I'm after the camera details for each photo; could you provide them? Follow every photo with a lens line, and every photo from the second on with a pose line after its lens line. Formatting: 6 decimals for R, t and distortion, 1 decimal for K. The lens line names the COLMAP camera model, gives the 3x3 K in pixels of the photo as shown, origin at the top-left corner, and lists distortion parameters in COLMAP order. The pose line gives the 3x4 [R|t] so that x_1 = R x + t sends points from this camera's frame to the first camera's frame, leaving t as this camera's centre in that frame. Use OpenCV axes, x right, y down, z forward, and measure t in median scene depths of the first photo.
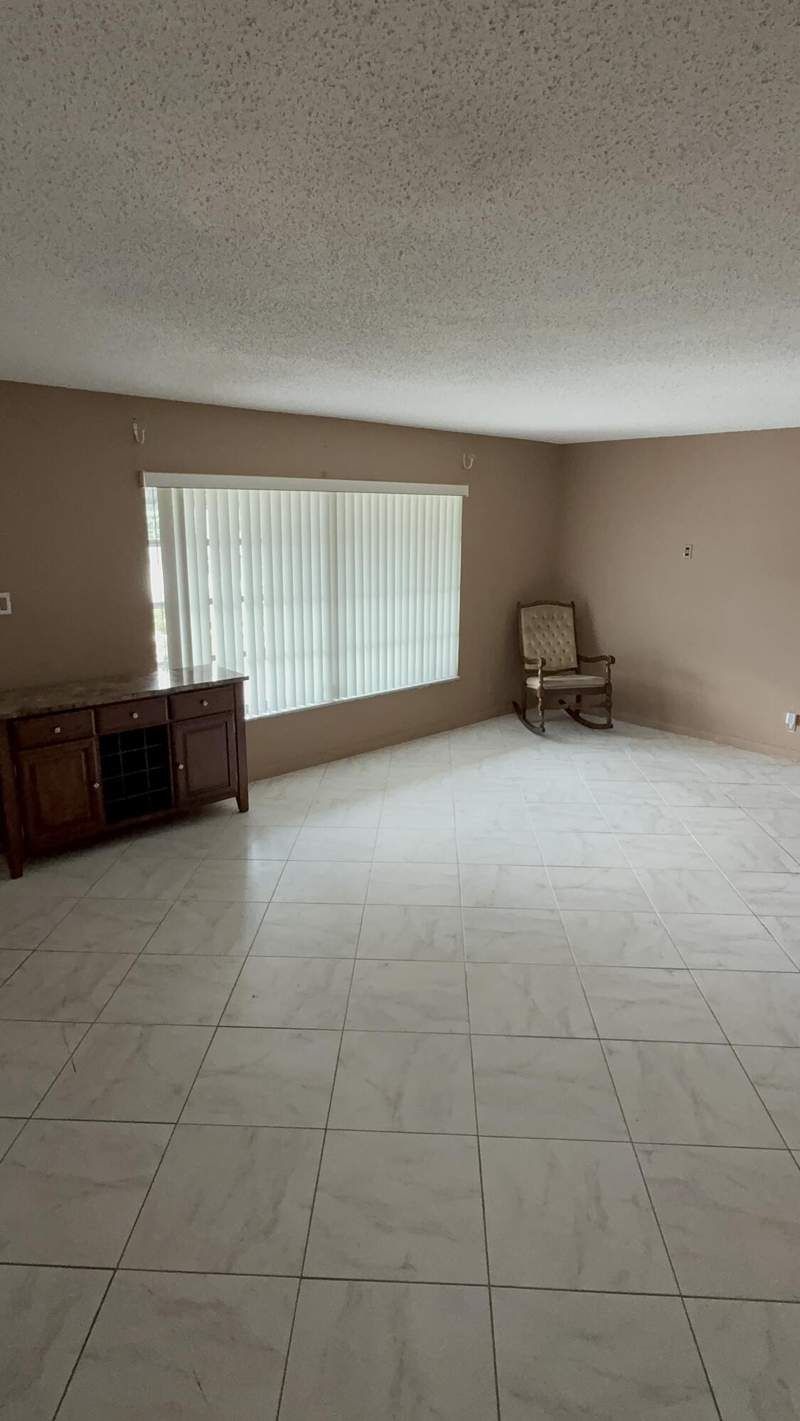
lens RADIAL K [[769.0, 0, 400.4], [0, 769.0, 677.8], [0, 0, 1]] dist [0.000879, 0.000399]
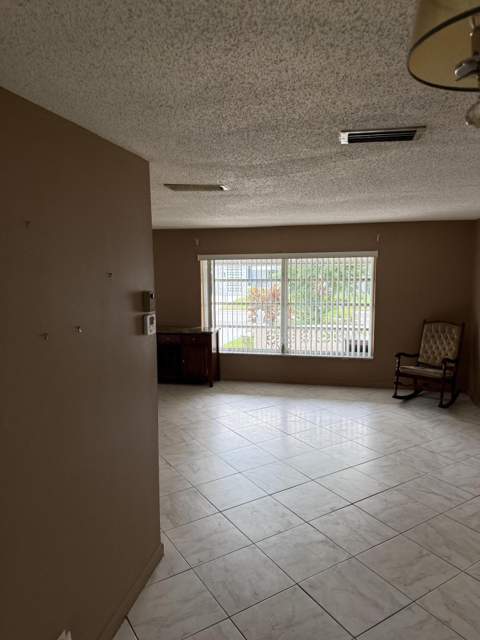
lens RADIAL K [[440.9, 0, 237.5], [0, 440.9, 304.0], [0, 0, 1]] dist [0.003005, 0.001639]
pose [[0.552596, 0.053228, -0.831748, 0.907632], [-0.157714, 0.986606, -0.041643, -0.040340], [0.818391, 0.154190, 0.553590, 0.216825]]
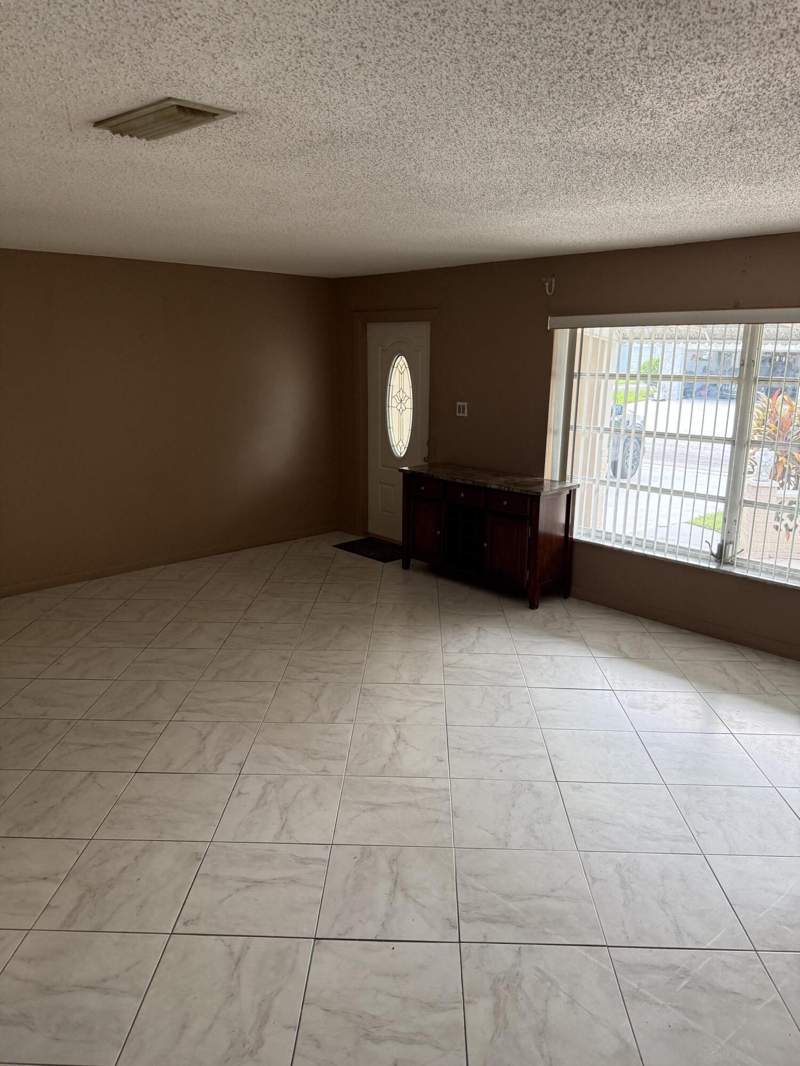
lens RADIAL K [[749.5, 0, 400.0], [0, 749.5, 517.1], [0, 0, 1]] dist [0.063487, -0.000802]
pose [[0.007406, 0.207248, -0.978260, 0.778985], [-0.217273, 0.955249, 0.200728, -0.125917], [0.976083, 0.211063, 0.052104, 0.643337]]
